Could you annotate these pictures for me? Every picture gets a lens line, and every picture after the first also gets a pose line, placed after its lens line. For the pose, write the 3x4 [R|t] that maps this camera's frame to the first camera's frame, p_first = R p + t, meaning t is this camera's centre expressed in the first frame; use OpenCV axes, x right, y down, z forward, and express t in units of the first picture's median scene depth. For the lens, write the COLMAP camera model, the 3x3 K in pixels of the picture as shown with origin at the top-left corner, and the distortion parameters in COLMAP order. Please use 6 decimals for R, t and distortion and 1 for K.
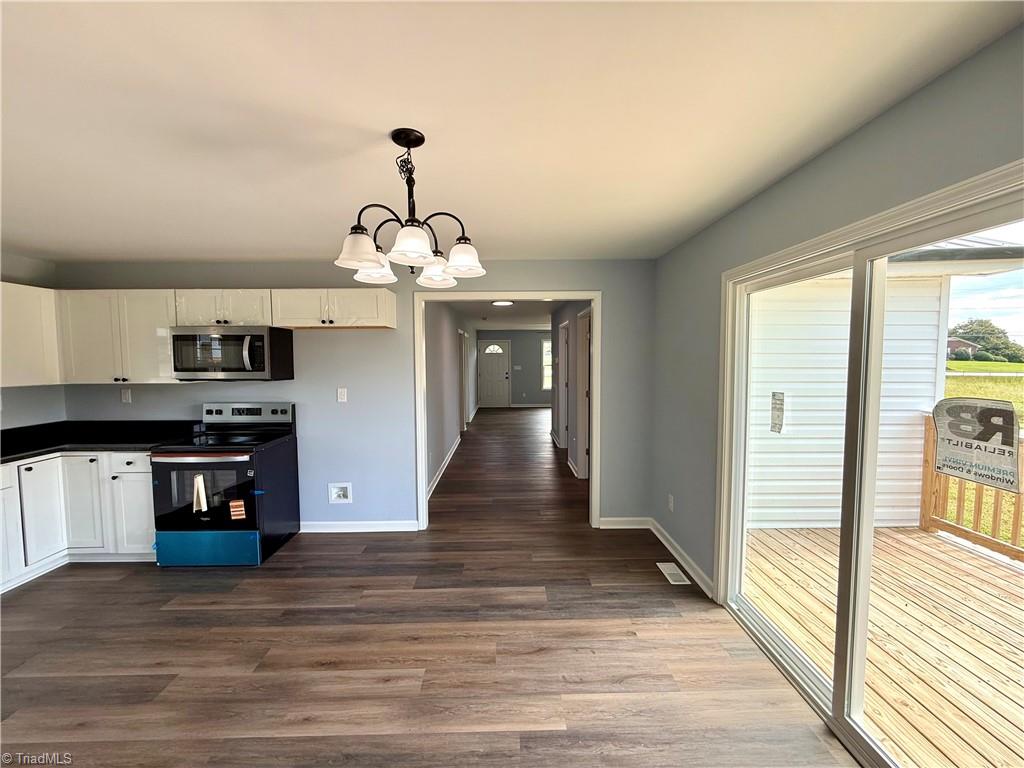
lens RADIAL K [[409.0, 0, 510.3], [0, 409.0, 382.9], [0, 0, 1]] dist [-0.002263, 0.000276]
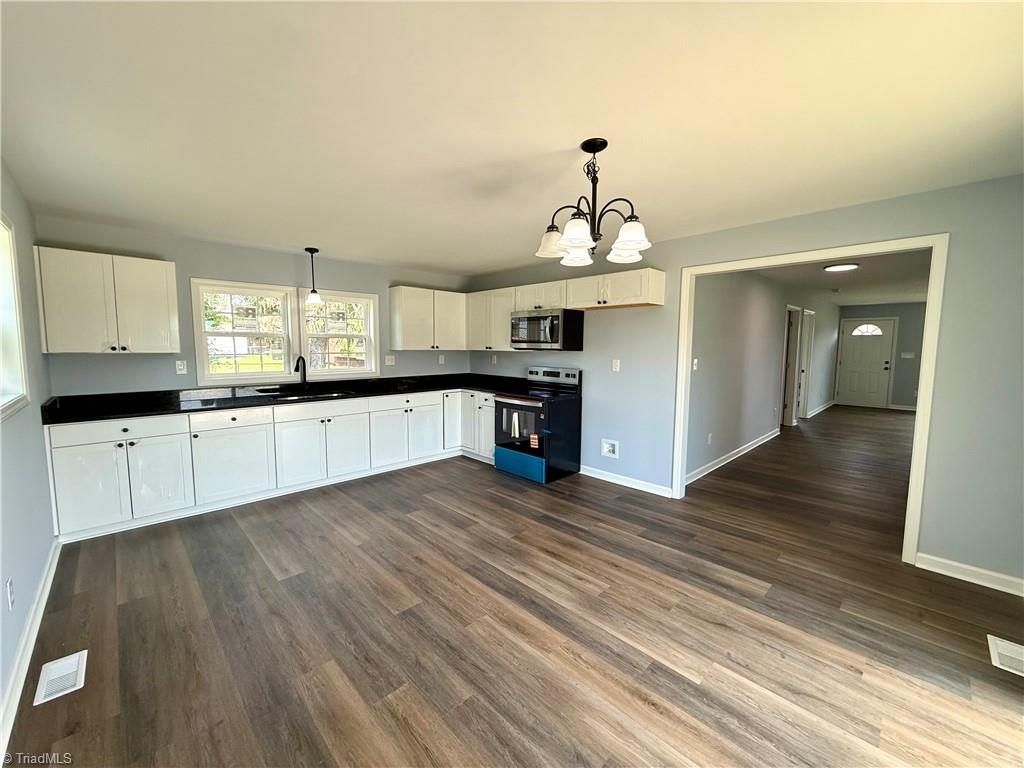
lens RADIAL K [[409.0, 0, 509.0], [0, 409.0, 382.5], [0, 0, 1]] dist [-0.002263, 0.000276]
pose [[0.682698, 0.077148, -0.726616, 0.320840], [-0.053483, 0.997019, 0.055607, 0.041795], [0.728740, 0.000899, 0.684790, -0.029647]]
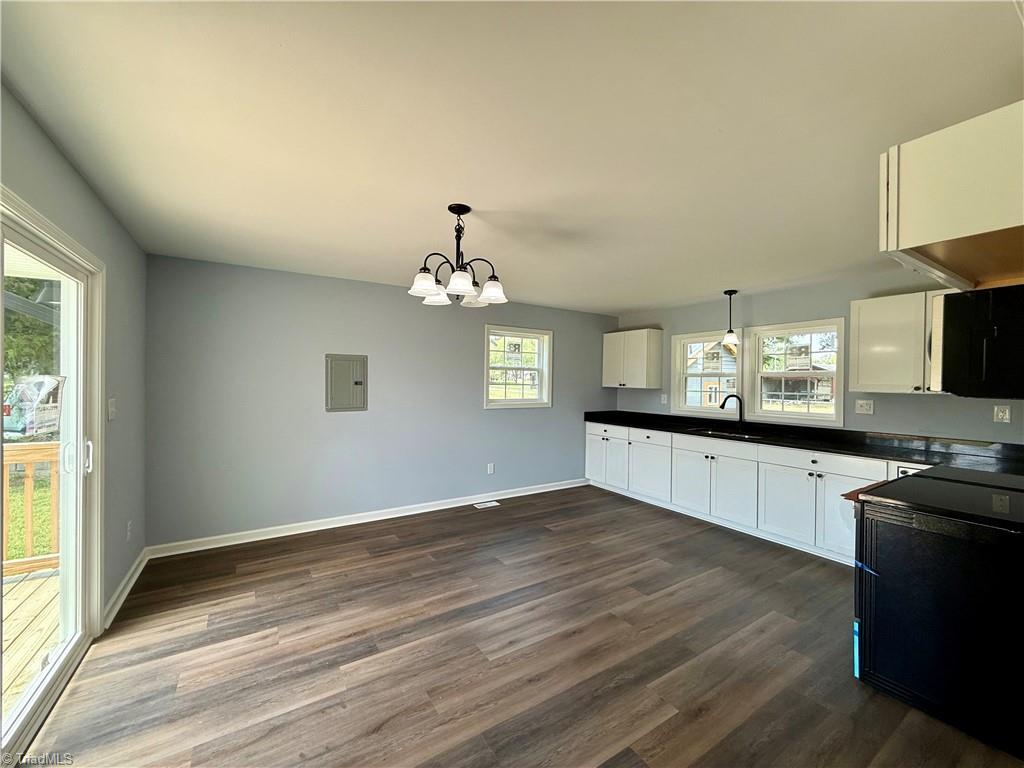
lens RADIAL K [[409.0, 0, 512.3], [0, 409.0, 383.5], [0, 0, 1]] dist [-0.002263, 0.000276]
pose [[-0.850276, 0.001063, -0.526336, 0.216389], [-0.036819, 0.997428, 0.061493, -0.042120], [0.525048, 0.071666, -0.848050, 1.426927]]
